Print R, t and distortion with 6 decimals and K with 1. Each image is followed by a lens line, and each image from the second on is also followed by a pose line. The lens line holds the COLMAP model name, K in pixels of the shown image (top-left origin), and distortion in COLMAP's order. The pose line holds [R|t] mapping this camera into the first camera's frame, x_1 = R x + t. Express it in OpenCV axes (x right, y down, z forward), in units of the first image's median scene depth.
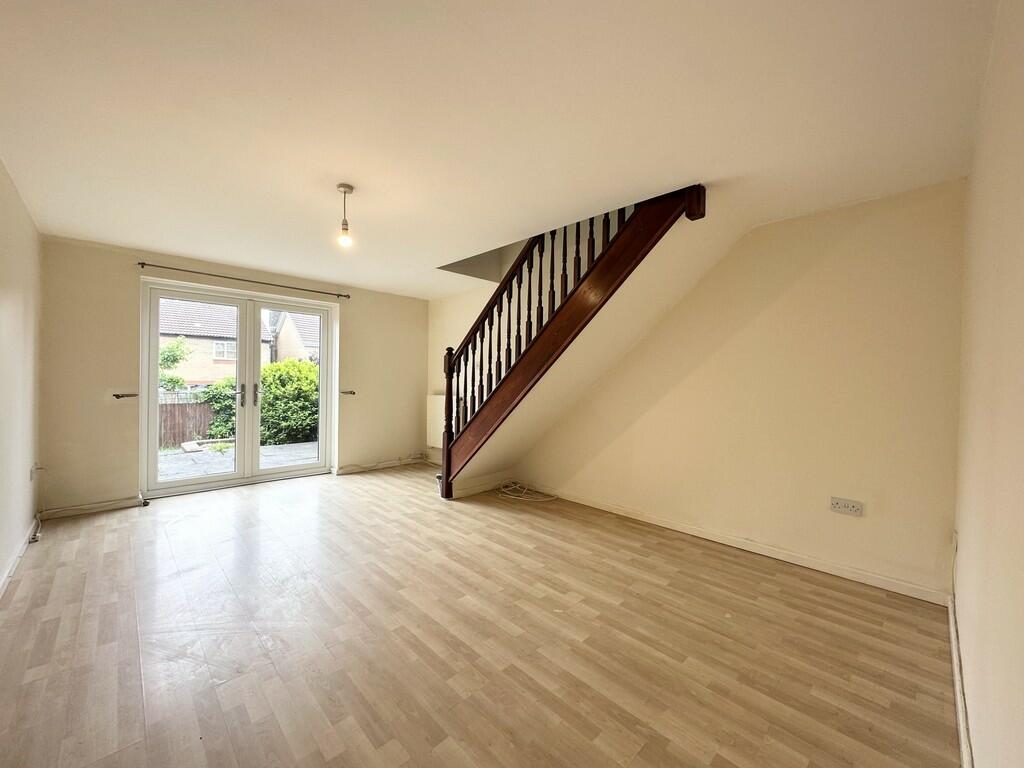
lens RADIAL K [[407.5, 0, 510.9], [0, 407.5, 380.6], [0, 0, 1]] dist [-0.001521, 0.000019]
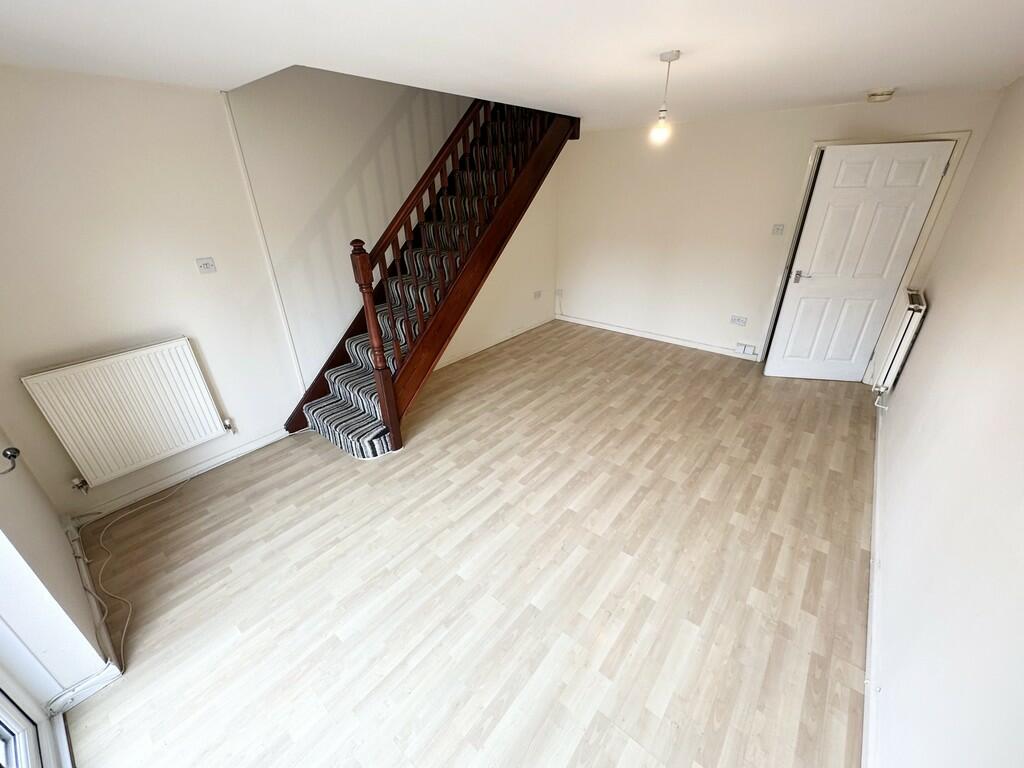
lens RADIAL K [[407.5, 0, 513.6], [0, 407.5, 383.6], [0, 0, 1]] dist [-0.001521, 0.000019]
pose [[-0.112900, -0.450136, 0.885794, -1.120153], [0.022136, 0.890133, 0.455162, -0.224643], [-0.993360, 0.070995, -0.090532, 1.173359]]
